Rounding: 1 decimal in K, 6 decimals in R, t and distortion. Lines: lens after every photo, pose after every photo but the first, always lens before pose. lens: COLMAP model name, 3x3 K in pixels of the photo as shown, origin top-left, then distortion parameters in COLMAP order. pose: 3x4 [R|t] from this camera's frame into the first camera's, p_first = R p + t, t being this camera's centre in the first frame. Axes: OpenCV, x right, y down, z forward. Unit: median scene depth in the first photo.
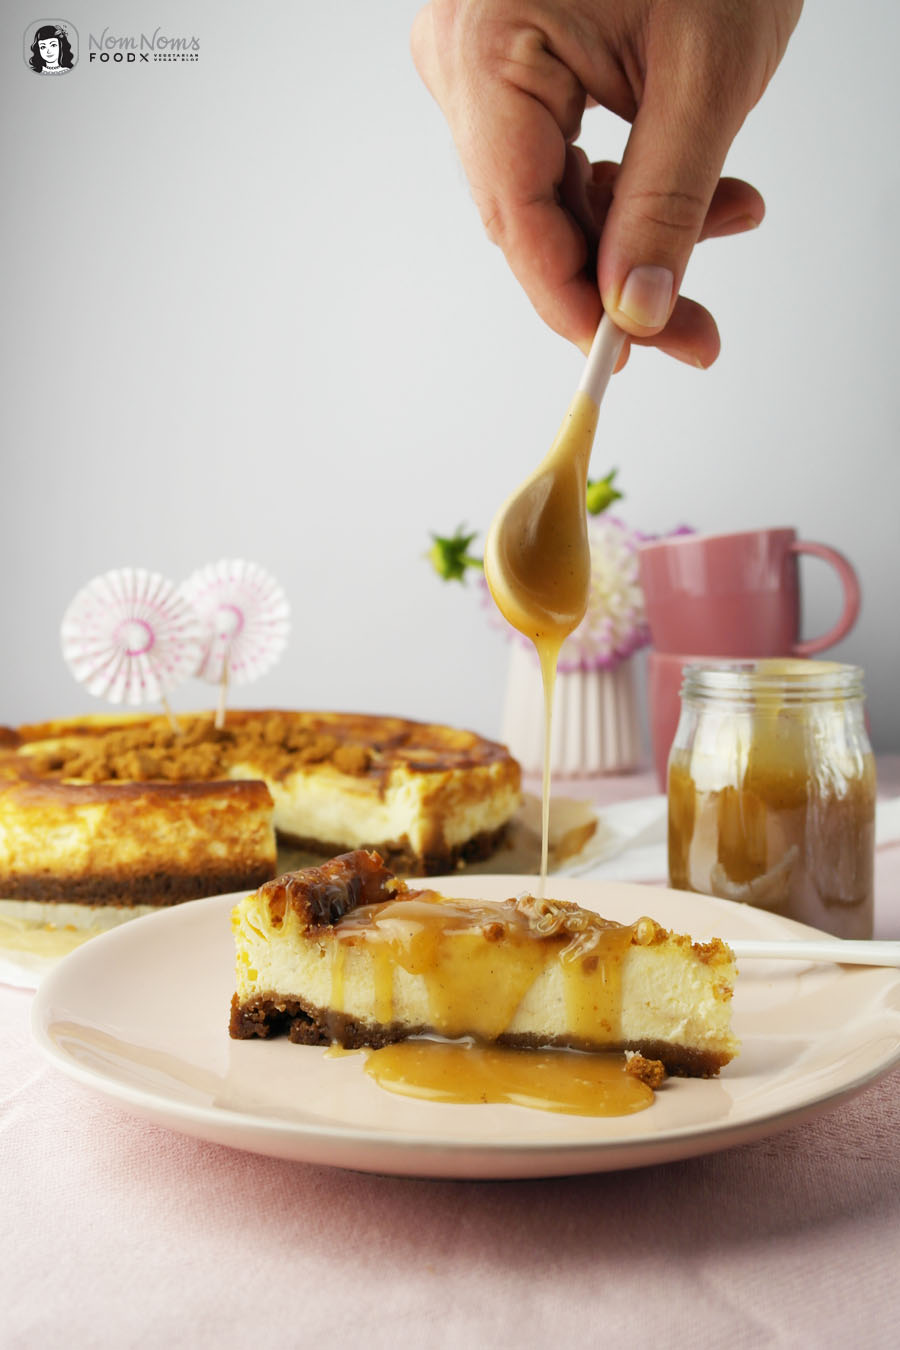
lens RADIAL K [[1526.6, 0, 450.0], [0, 1526.6, 675.0], [0, 0, 1]] dist [-0.016181, -0.013848]
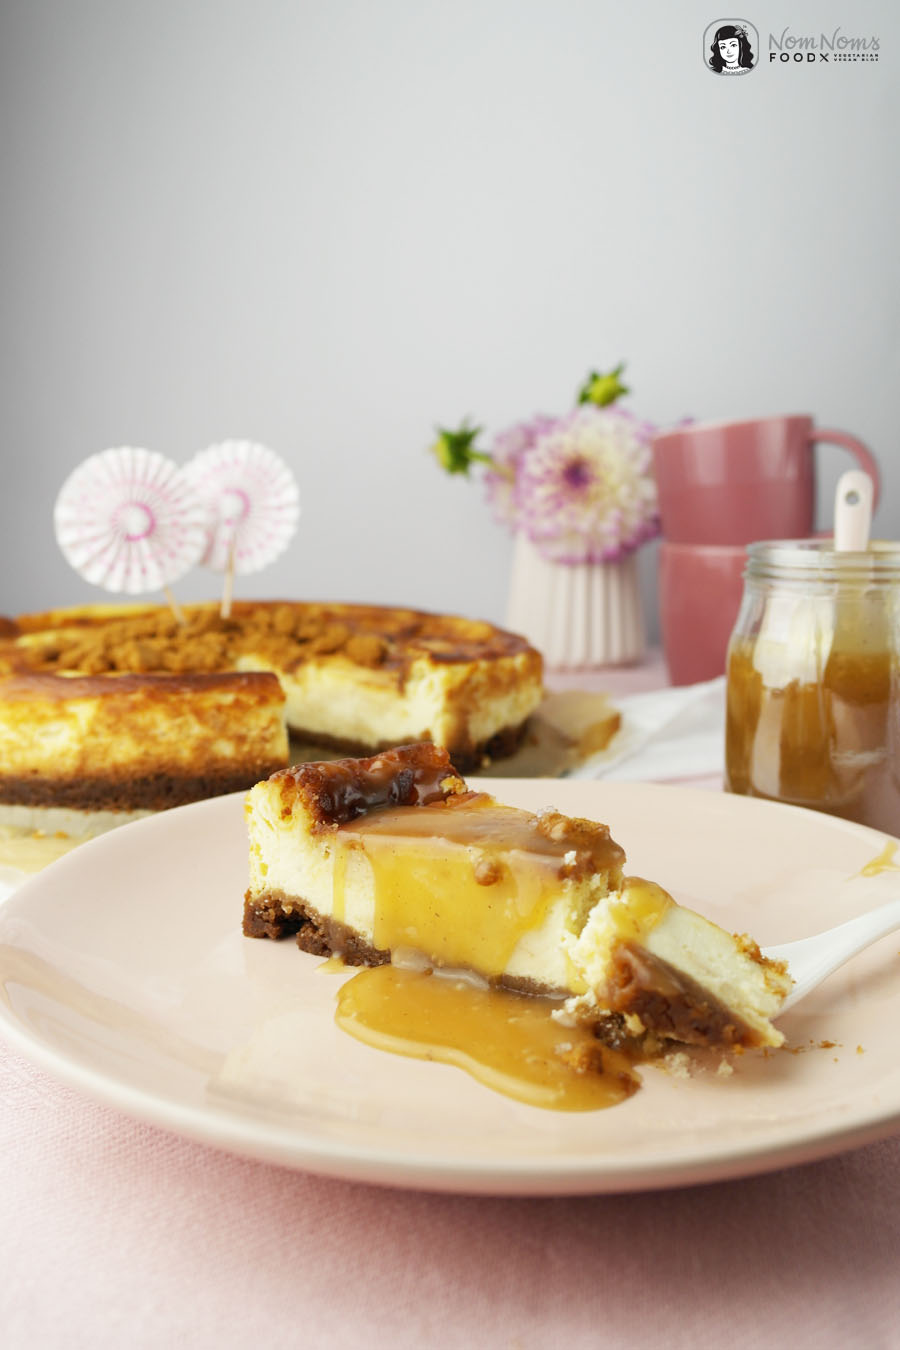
lens RADIAL K [[1318.1, 0, 450.0], [0, 1318.1, 675.0], [0, 0, 1]] dist [-0.020315, 0.172334]
pose [[0.999861, -0.000040, 0.016659, -0.028503], [-0.001121, 0.997571, 0.069652, 0.014996], [-0.016621, -0.069661, 0.997432, 0.202478]]
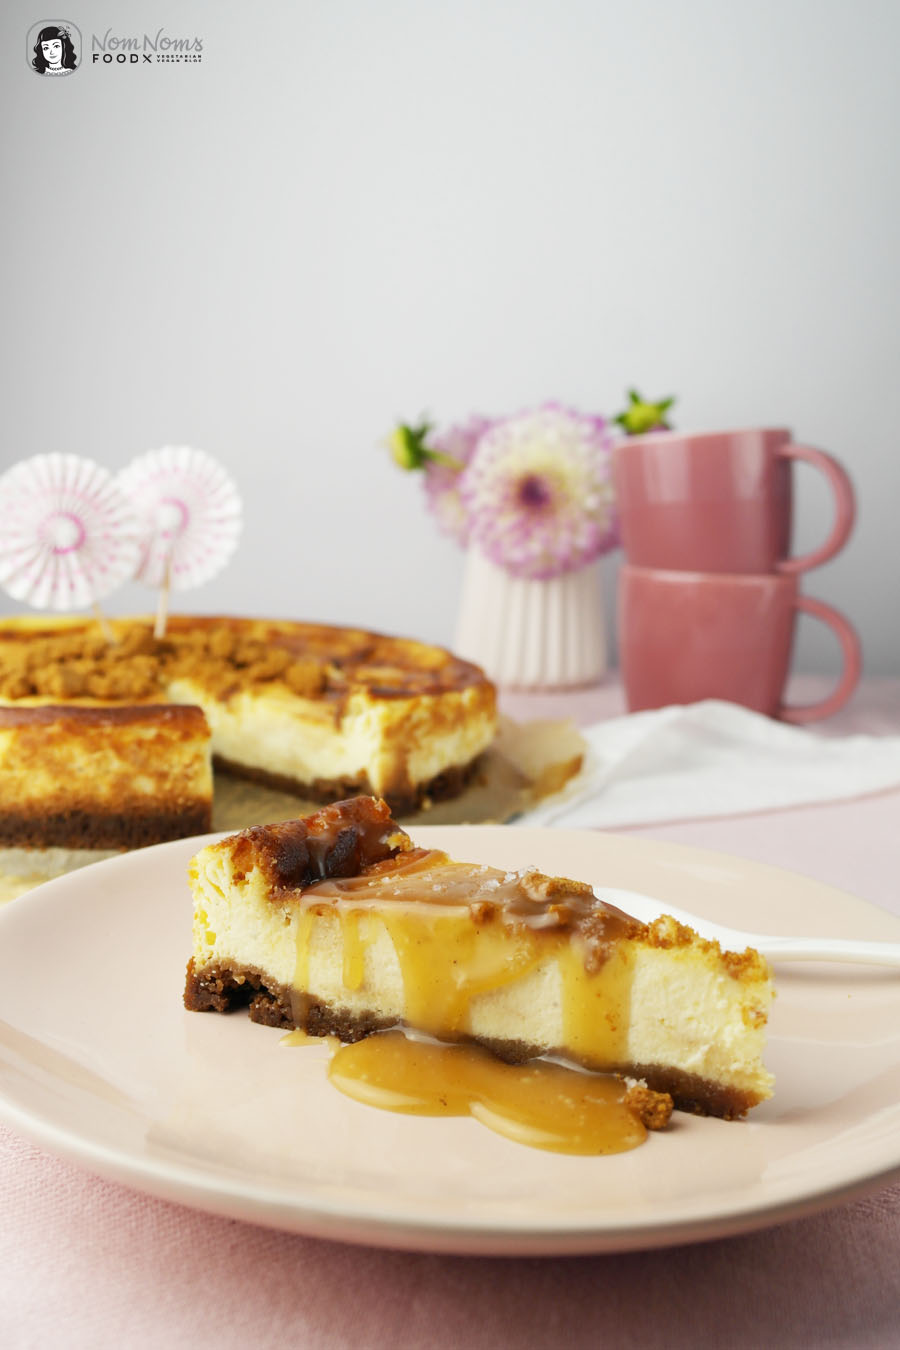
lens RADIAL K [[1518.0, 0, 450.0], [0, 1518.0, 675.0], [0, 0, 1]] dist [-0.023156, -0.005003]
pose [[0.999484, 0.025765, 0.019159, 0.001820], [-0.027004, 0.997351, 0.067534, -0.009182], [-0.017368, -0.068016, 0.997533, 0.136959]]
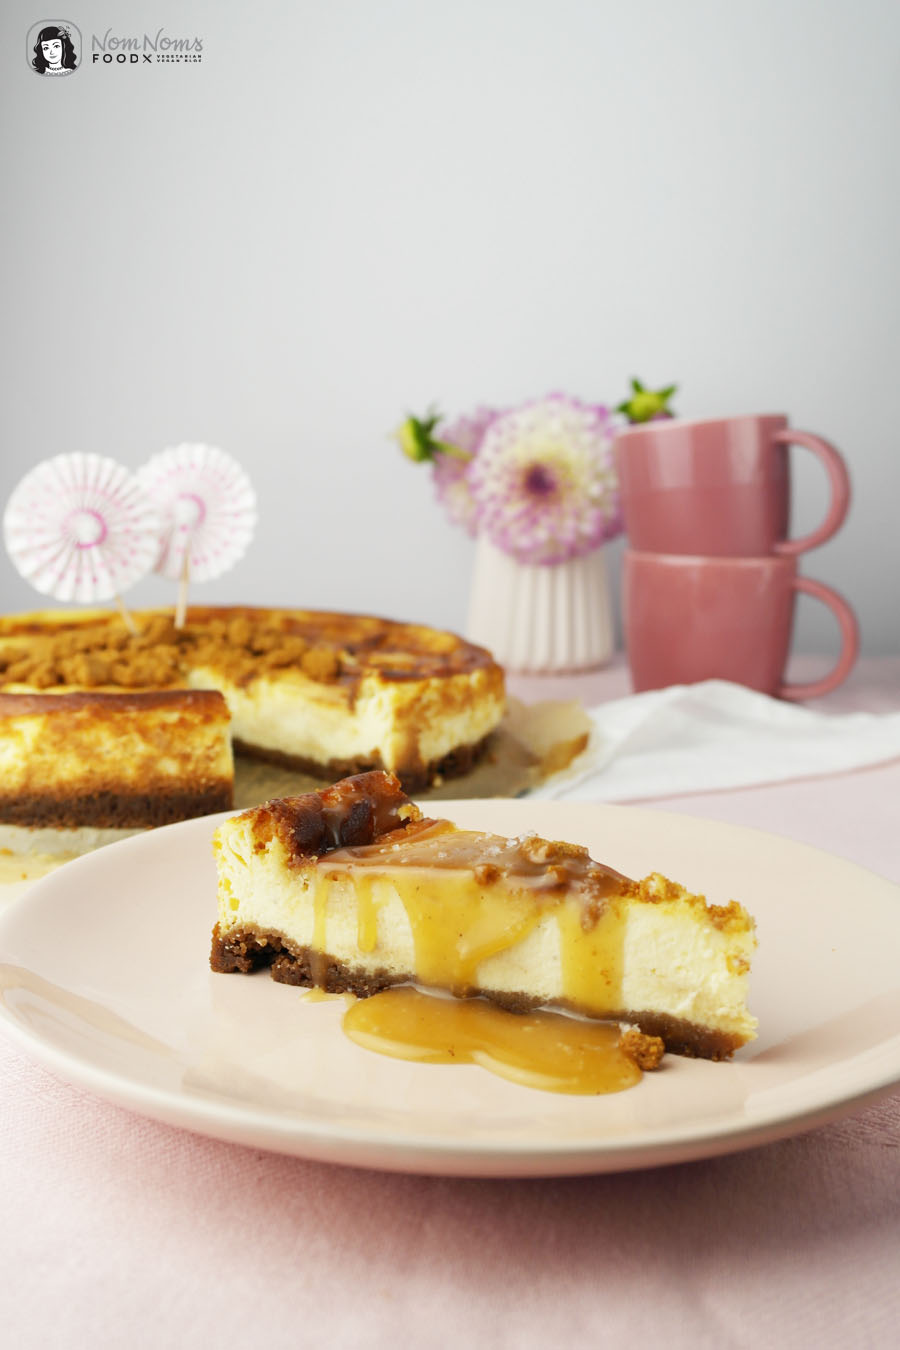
lens RADIAL K [[1518.0, 0, 450.0], [0, 1518.0, 675.0], [0, 0, 1]] dist [-0.023156, -0.005003]
pose [[0.999939, 0.008096, 0.007492, 0.007162], [-0.008634, 0.997163, 0.074774, -0.008109], [-0.006865, -0.074834, 0.997172, 0.095960]]
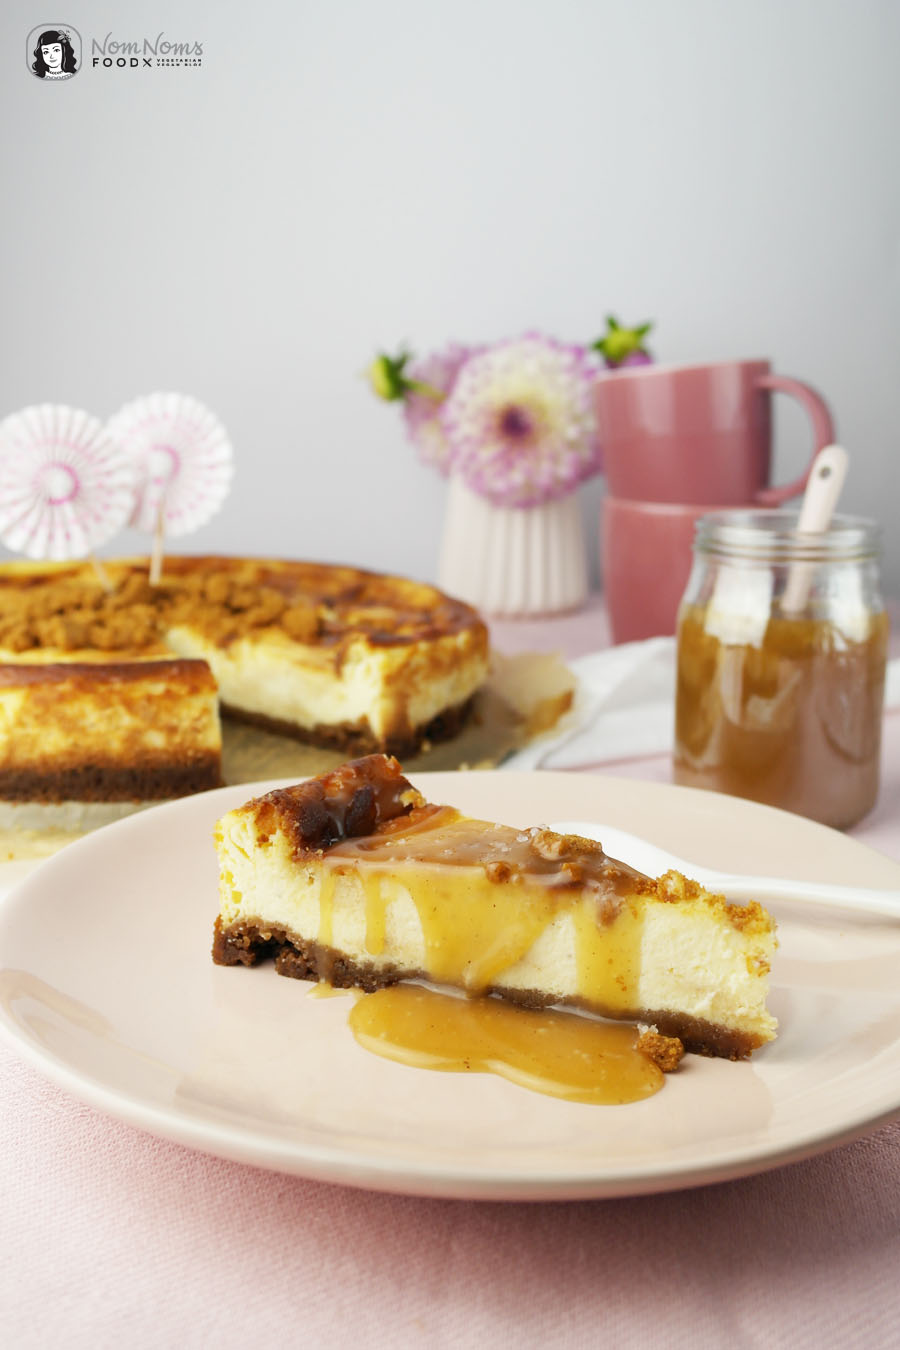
lens RADIAL K [[1518.0, 0, 450.0], [0, 1518.0, 675.0], [0, 0, 1]] dist [-0.023156, -0.005003]
pose [[0.999152, 0.002106, 0.041125, -0.015845], [-0.007495, 0.991308, 0.131347, -0.036326], [-0.040491, -0.131544, 0.990483, 0.115608]]
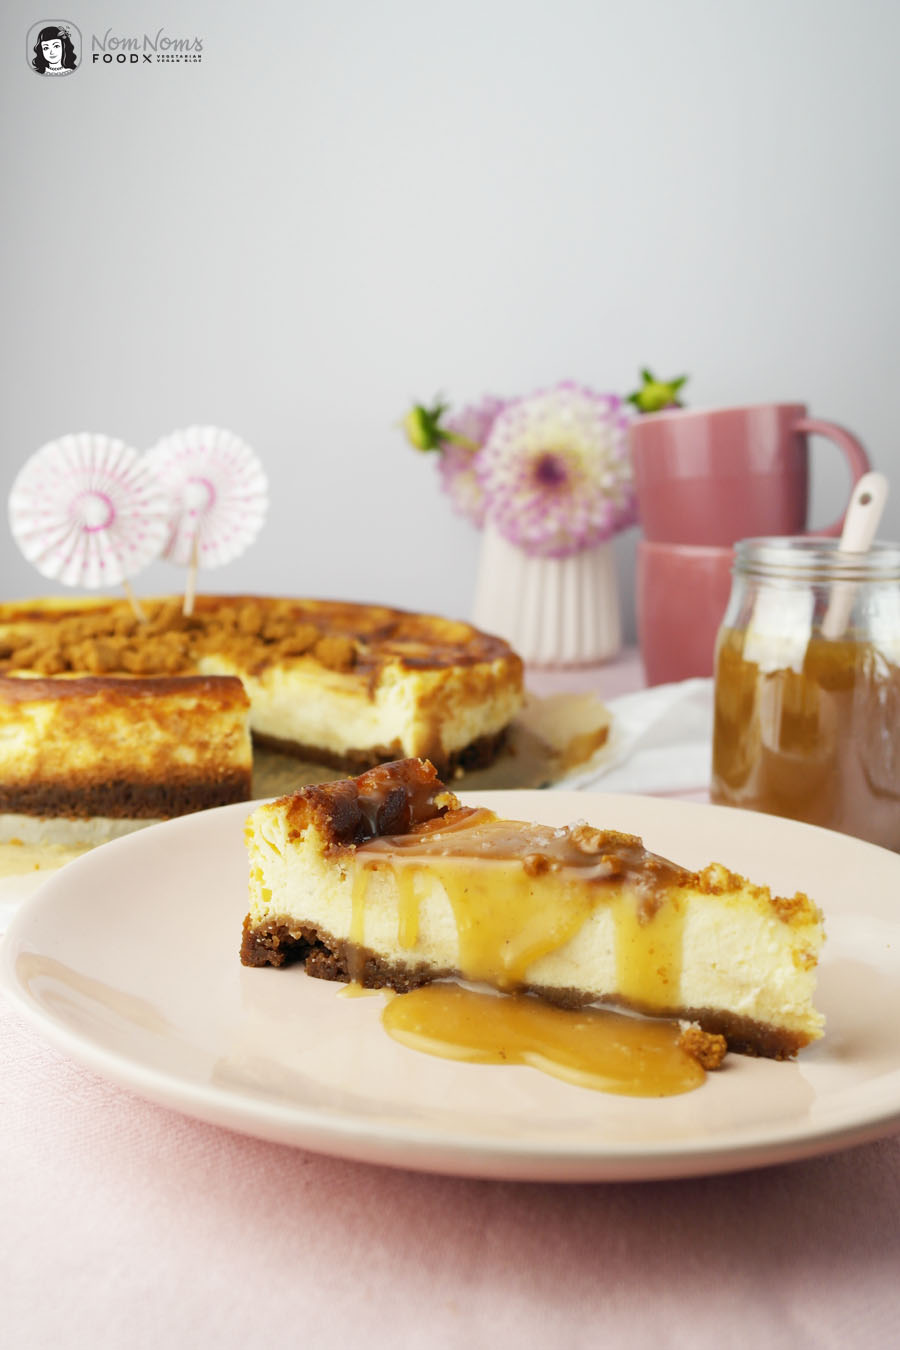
lens RADIAL K [[1518.0, 0, 450.0], [0, 1518.0, 675.0], [0, 0, 1]] dist [-0.023156, -0.005003]
pose [[0.999650, 0.014941, 0.021847, -0.018588], [-0.016507, 0.997169, 0.073353, 0.002175], [-0.020689, -0.073688, 0.997067, 0.122261]]
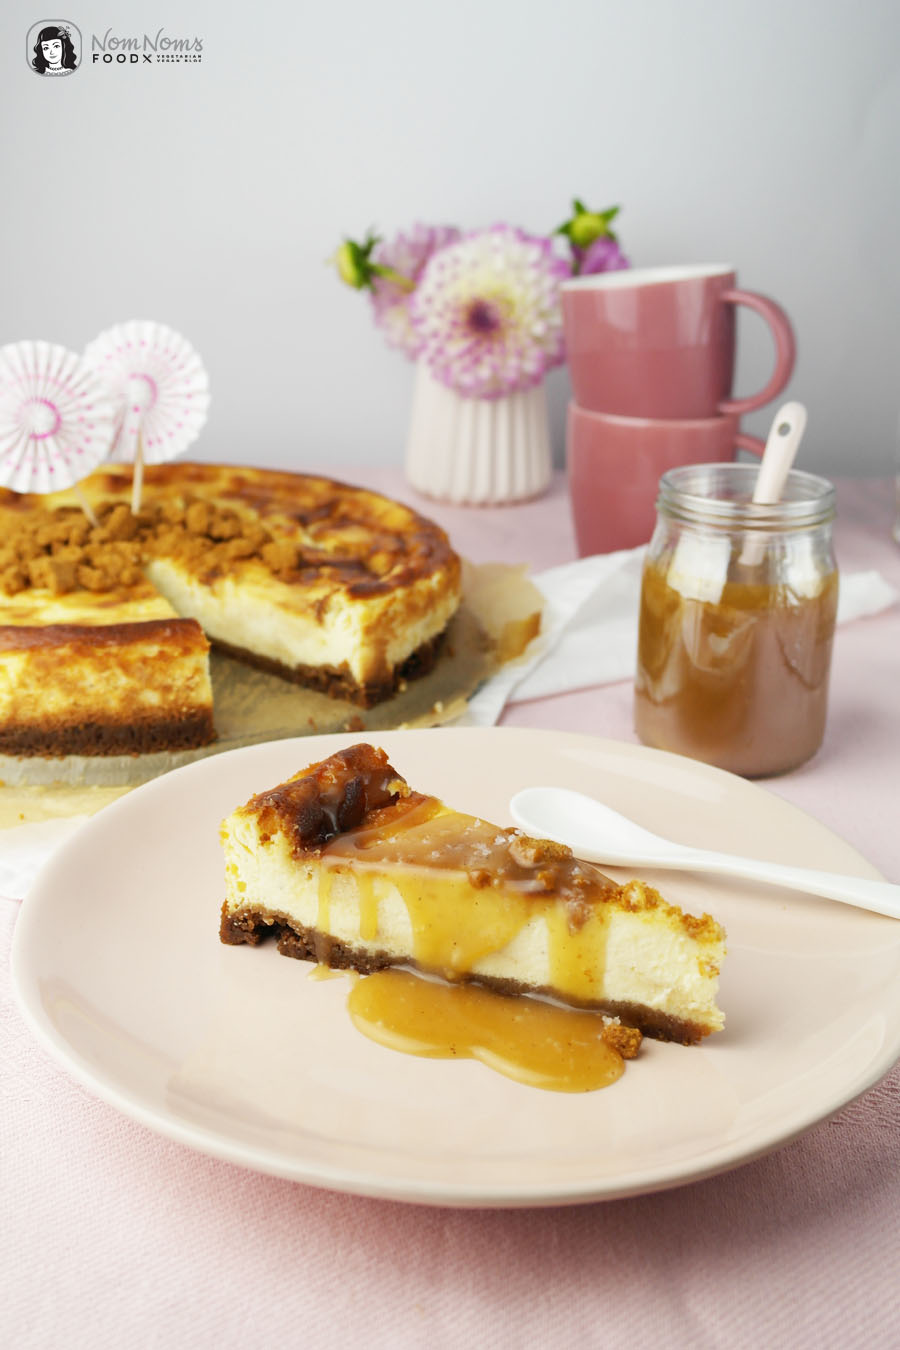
lens RADIAL K [[1526.6, 0, 450.0], [0, 1526.6, 675.0], [0, 0, 1]] dist [-0.016181, -0.013848]
pose [[0.997528, -0.007899, 0.069831, -0.030584], [-0.011200, 0.963094, 0.268931, -0.142234], [-0.069378, -0.269048, 0.960625, 0.078155]]
